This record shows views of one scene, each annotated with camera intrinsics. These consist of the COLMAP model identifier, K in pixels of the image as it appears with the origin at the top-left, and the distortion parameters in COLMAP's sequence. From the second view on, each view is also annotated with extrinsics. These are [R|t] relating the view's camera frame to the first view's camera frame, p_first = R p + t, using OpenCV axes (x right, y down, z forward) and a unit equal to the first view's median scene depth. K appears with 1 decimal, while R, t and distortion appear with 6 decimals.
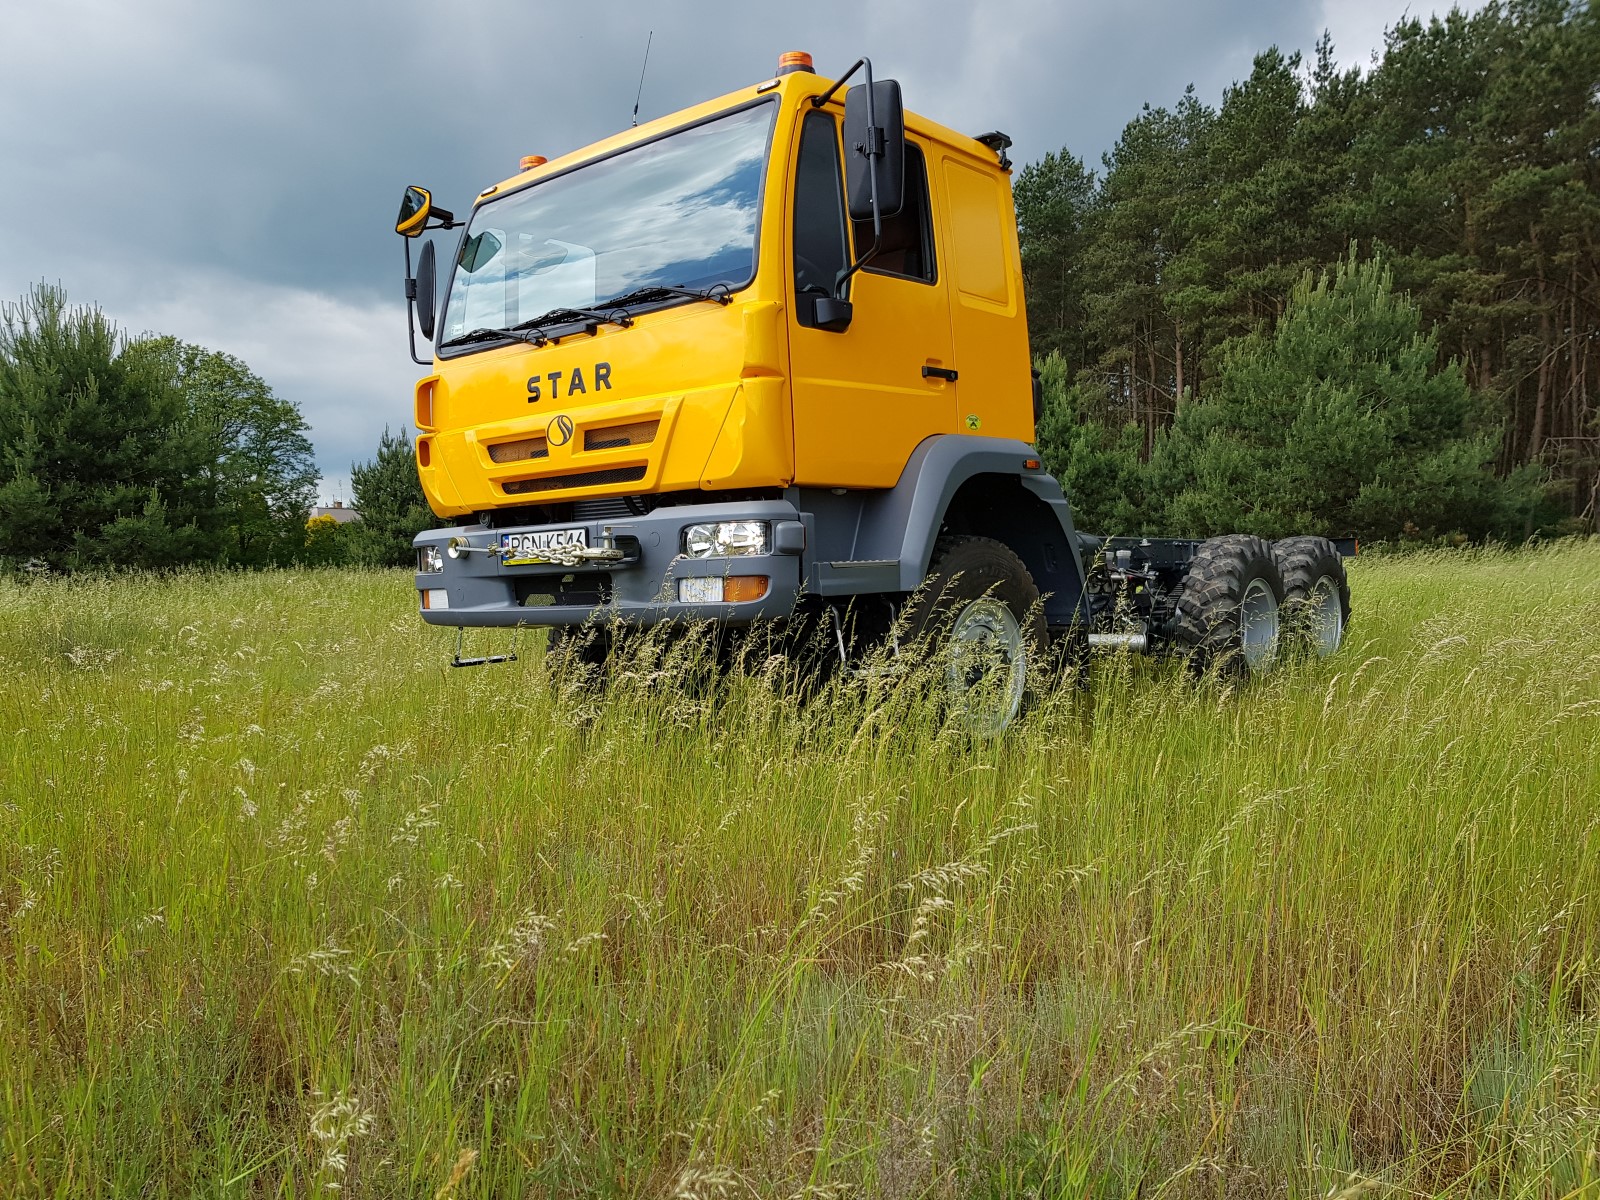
lens RADIAL K [[1256.2, 0, 810.5], [0, 1256.2, 616.4], [0, 0, 1]] dist [0.058398, -0.086490]
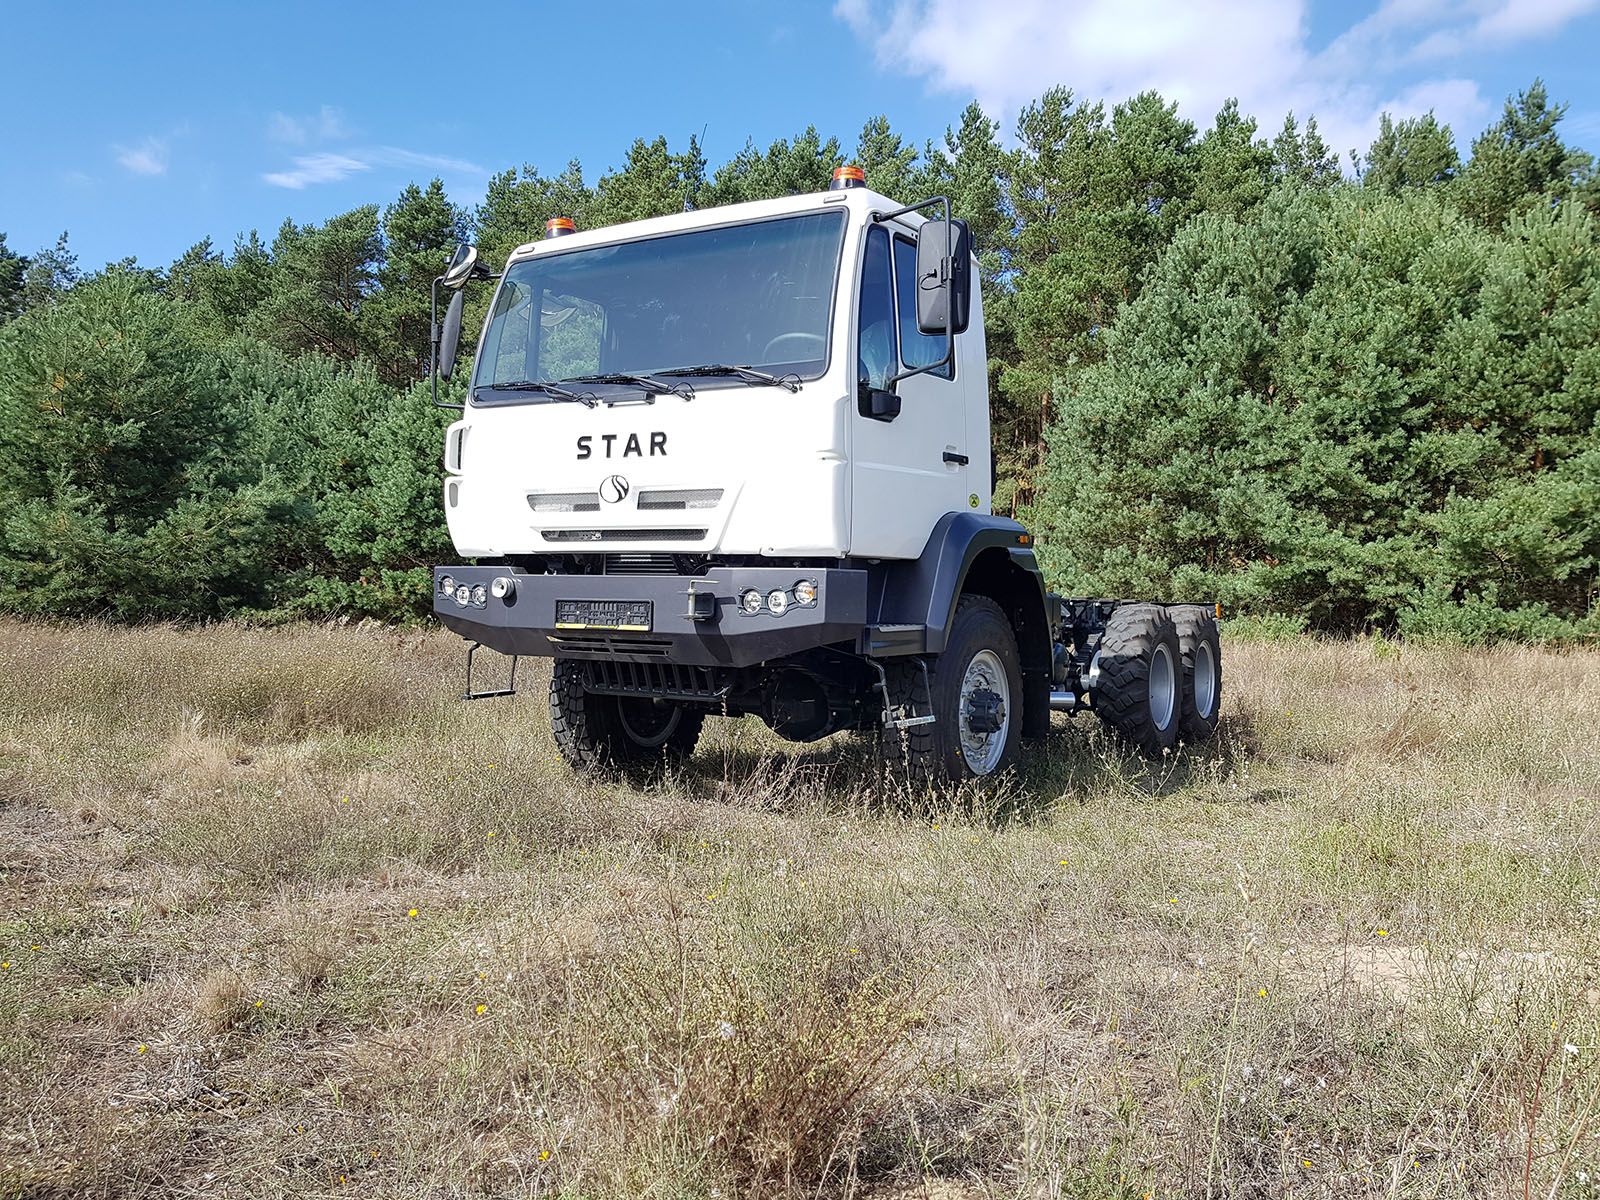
lens RADIAL K [[1256.2, 0, 806.6], [0, 1256.2, 592.0], [0, 0, 1]] dist [0.058398, -0.086490]
pose [[0.985914, 0.053066, 0.158611, -0.205220], [-0.048005, 0.998213, -0.035572, -0.029928], [-0.160215, 0.027457, 0.986700, -0.082954]]
